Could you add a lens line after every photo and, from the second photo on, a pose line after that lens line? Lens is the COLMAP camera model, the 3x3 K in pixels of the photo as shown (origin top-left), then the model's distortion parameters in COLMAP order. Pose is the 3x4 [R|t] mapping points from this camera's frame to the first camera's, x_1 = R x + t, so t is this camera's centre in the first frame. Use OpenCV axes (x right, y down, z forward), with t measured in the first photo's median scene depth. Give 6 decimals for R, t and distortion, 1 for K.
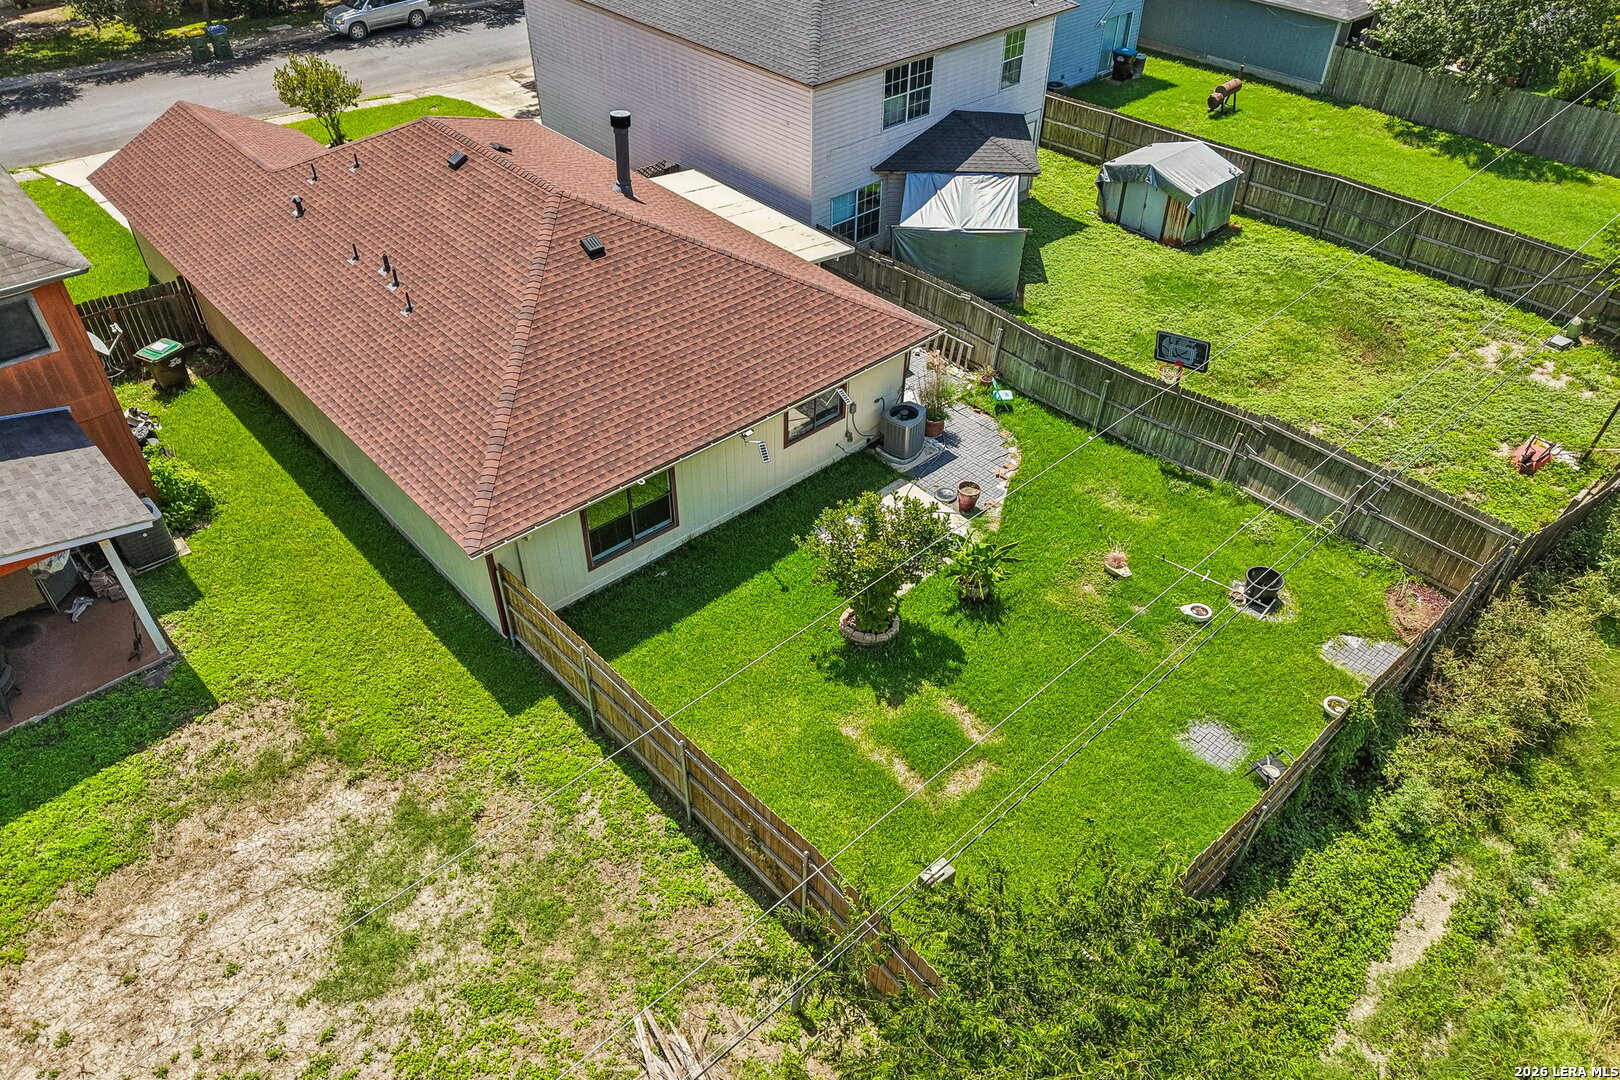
lens RADIAL K [[1082.1, 0, 810.0], [0, 1082.1, 540.0], [0, 0, 1]] dist [0.028381, -0.024809]
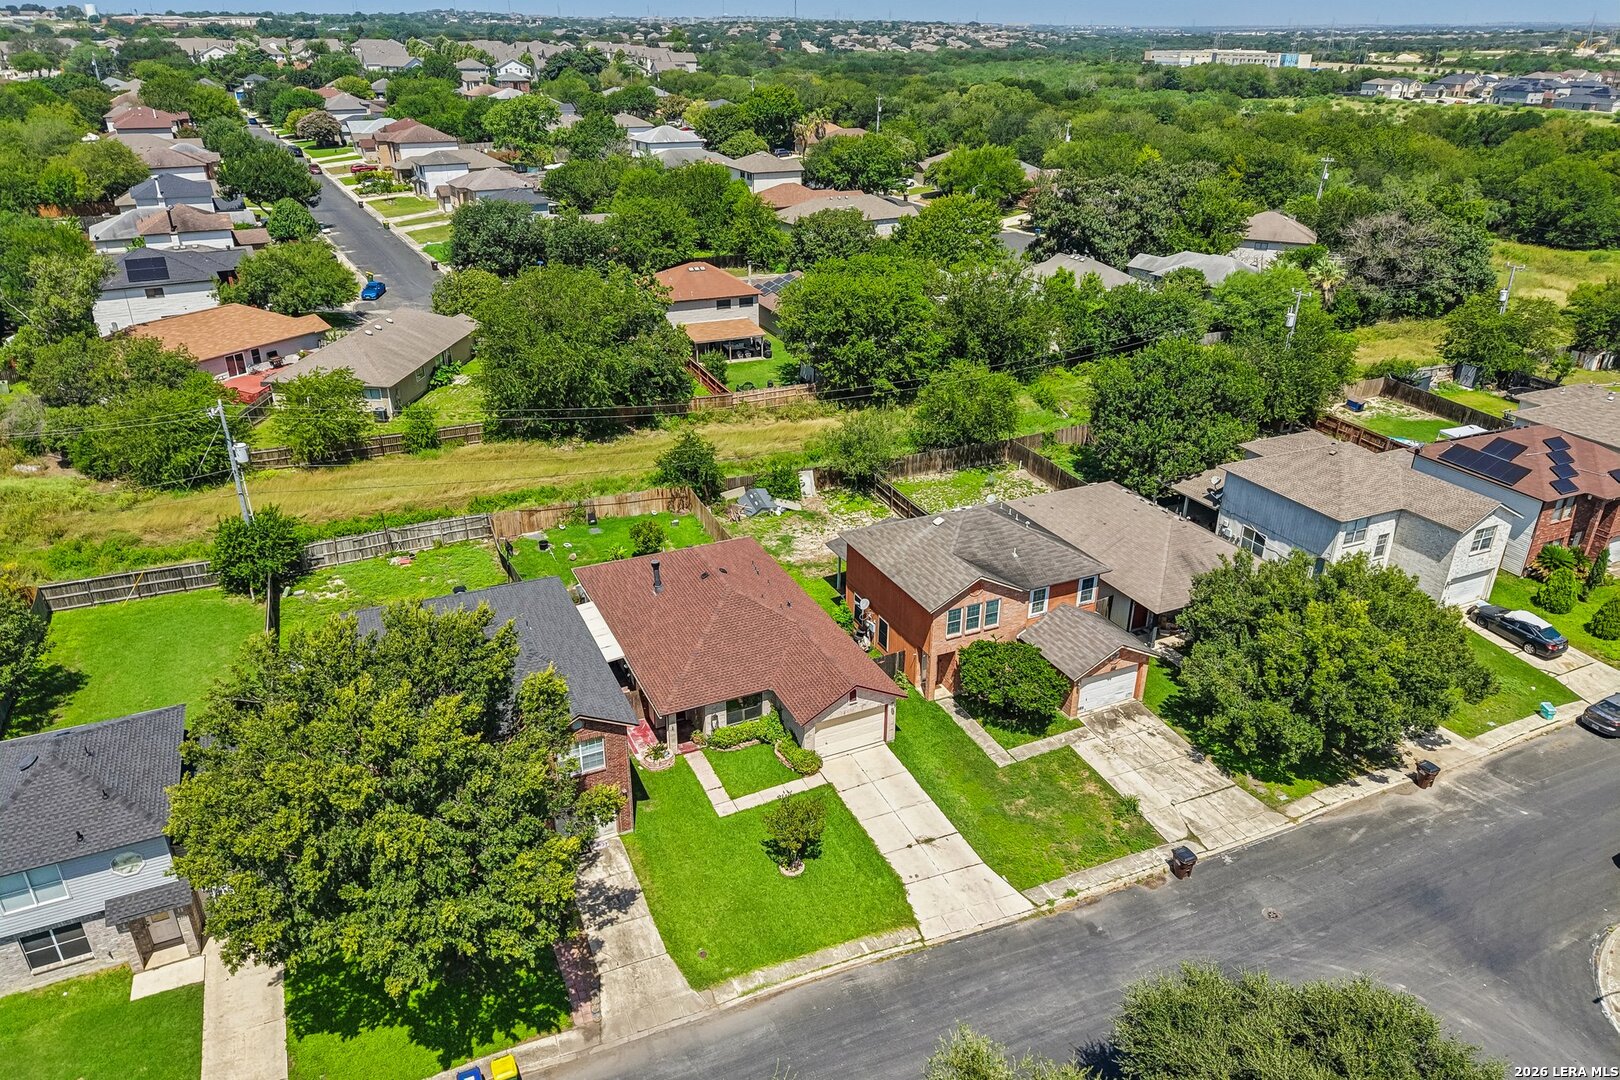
lens RADIAL K [[1088.1, 0, 811.1], [0, 1088.1, 528.4], [0, 0, 1]] dist [0.027408, -0.020382]
pose [[-0.954022, -0.143557, 0.263121, -1.366816], [0.177164, 0.438015, 0.881338, -3.003392], [-0.241773, 0.887431, -0.392443, 2.169674]]
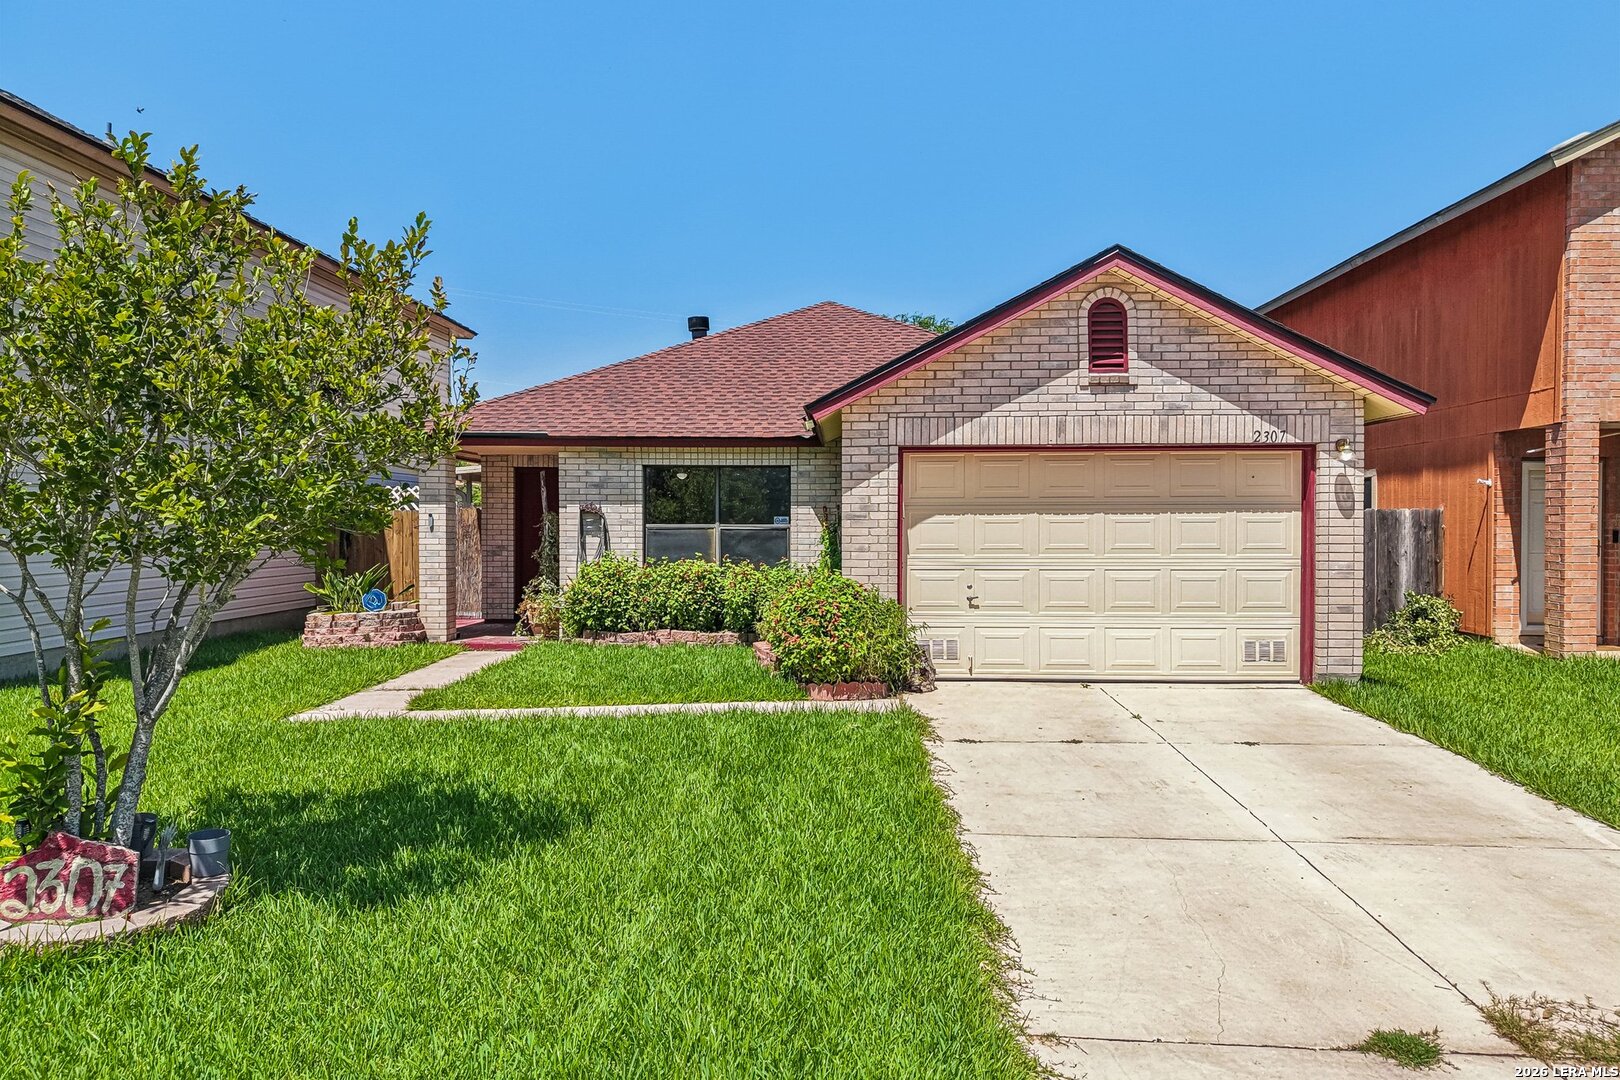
lens RADIAL K [[1082.1, 0, 810.0], [0, 1082.1, 540.0], [0, 0, 1]] dist [0.028381, -0.024809]
pose [[-0.712791, -0.023538, 0.700982, -1.104589], [0.444168, 0.758338, 0.477115, -0.791888], [-0.542811, 0.651437, -0.530081, 1.900161]]
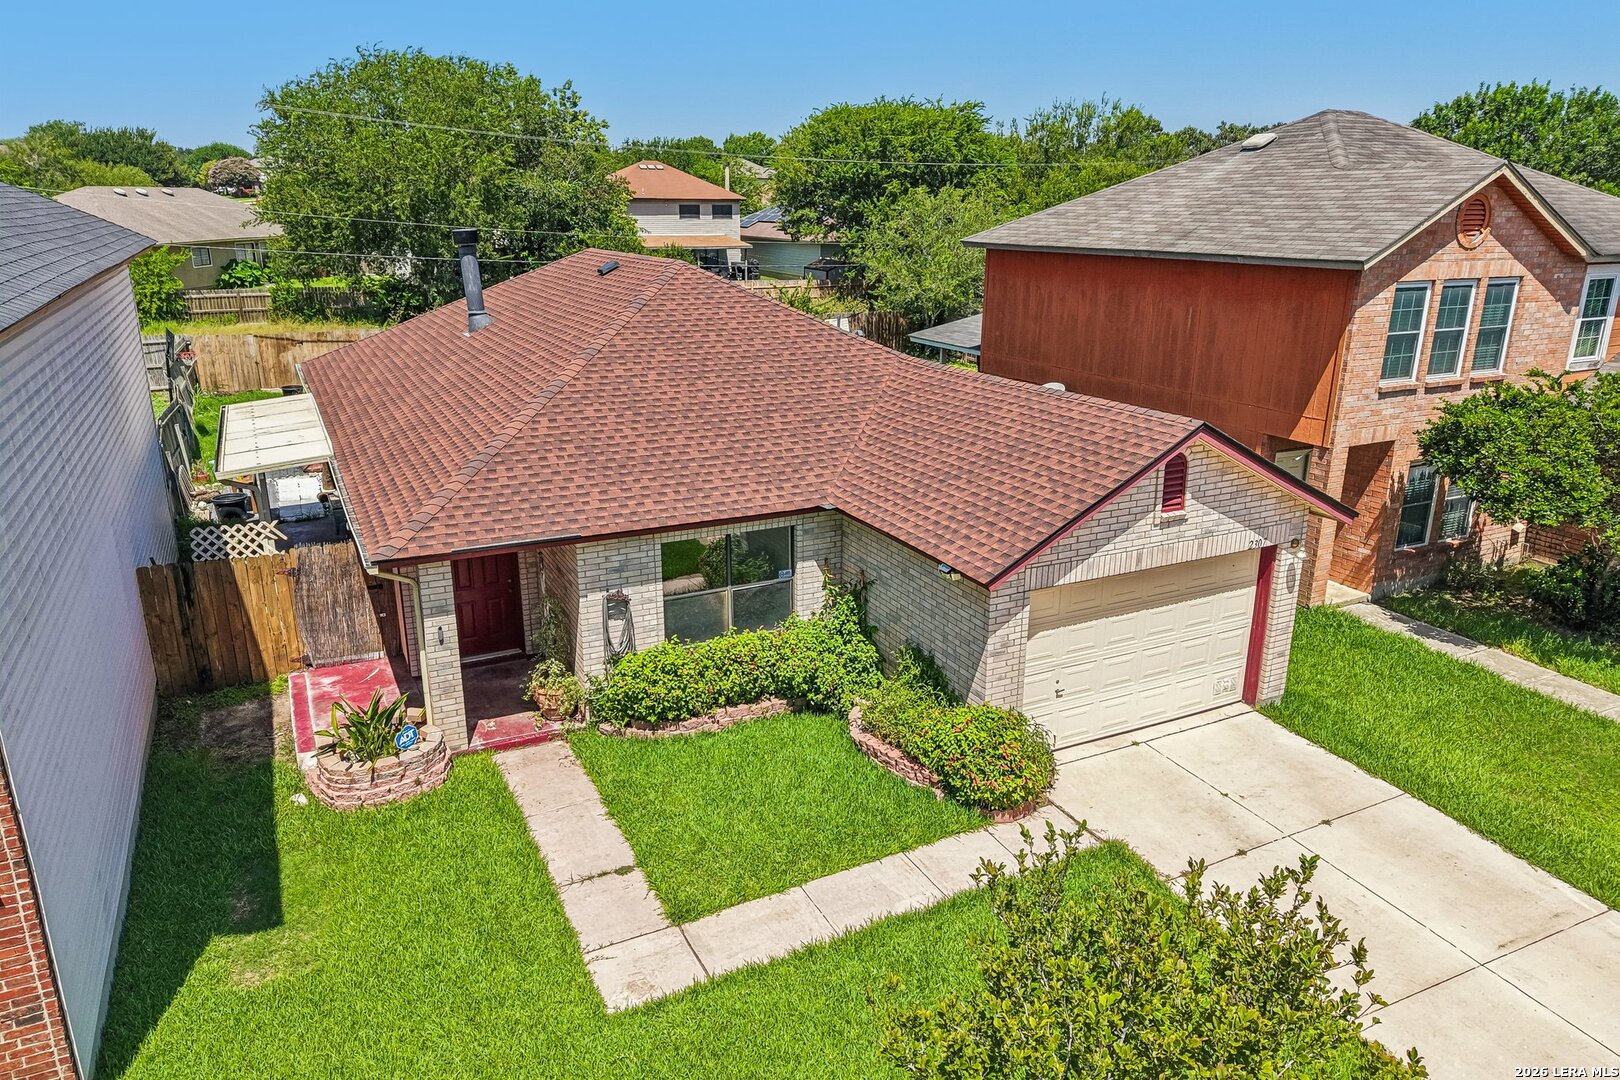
lens RADIAL K [[1082.1, 0, 810.0], [0, 1082.1, 540.0], [0, 0, 1]] dist [0.028381, -0.024809]
pose [[-0.961685, -0.096132, 0.256751, -0.805744], [0.164392, 0.547272, 0.820651, -1.090182], [-0.219403, 0.831415, -0.510500, 1.884975]]
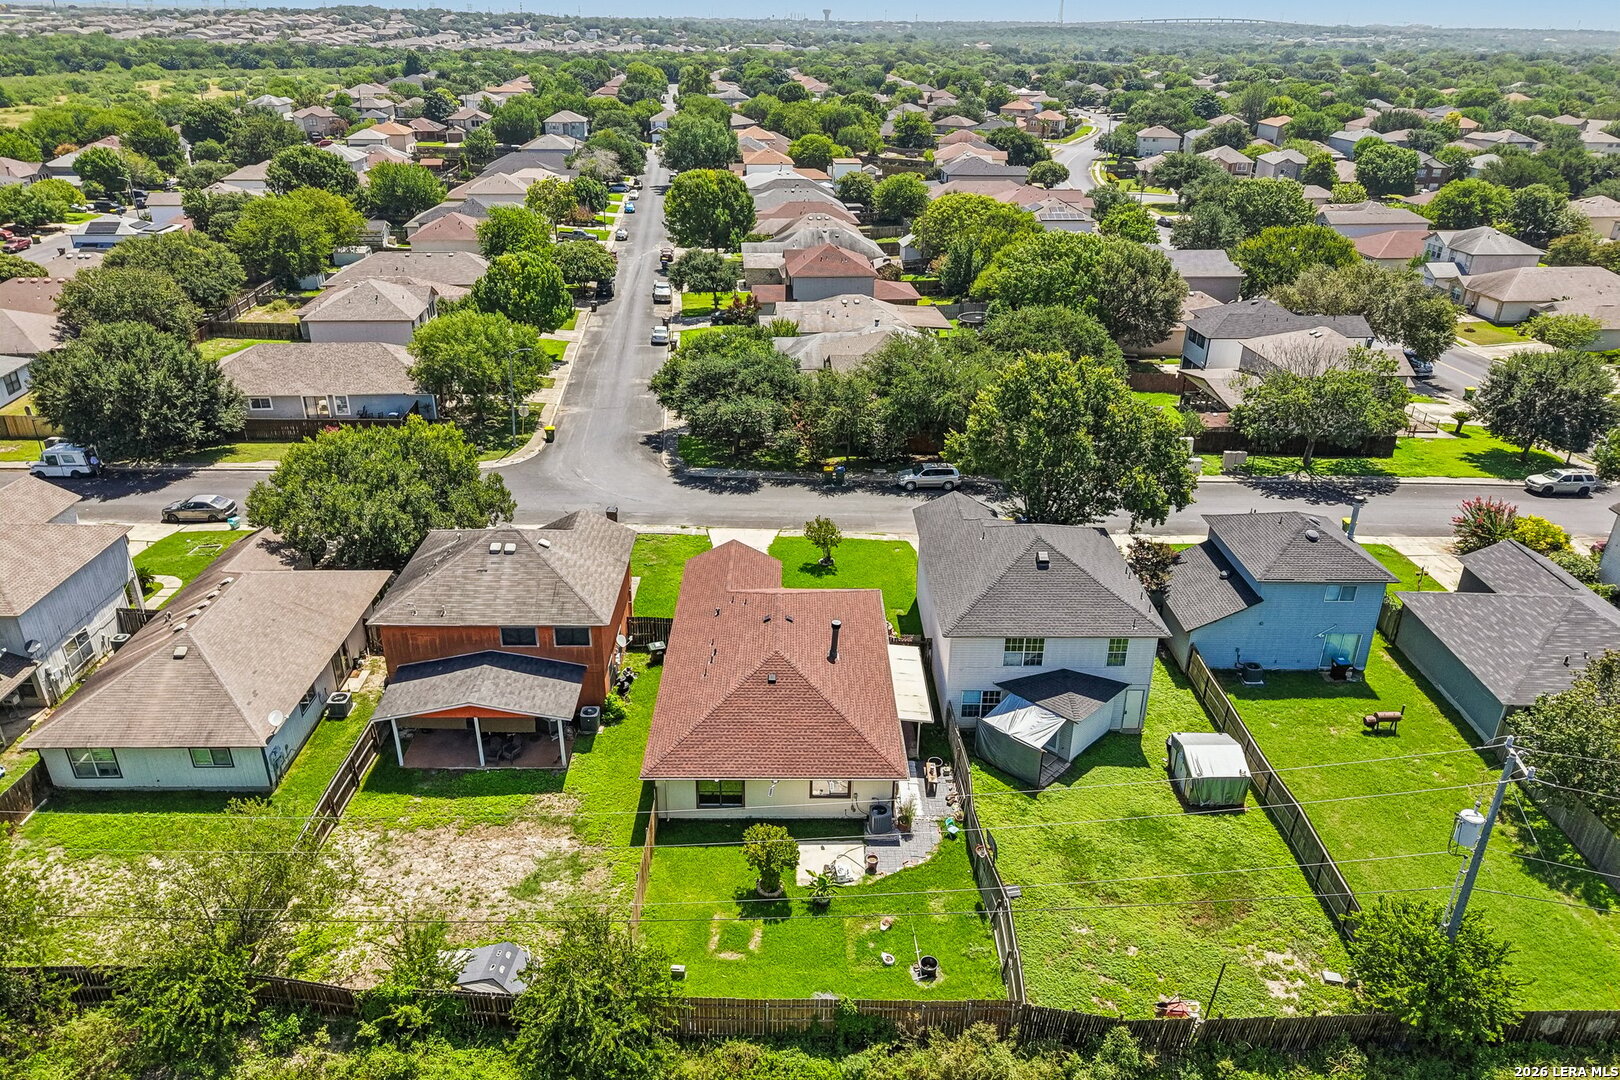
lens RADIAL K [[1082.1, 0, 810.0], [0, 1082.1, 540.0], [0, 0, 1]] dist [0.028381, -0.024809]
pose [[0.745129, 0.284795, -0.603054, 1.231318], [-0.431622, 0.895258, -0.110519, -0.339781], [0.508413, 0.342643, 0.790007, -0.916918]]
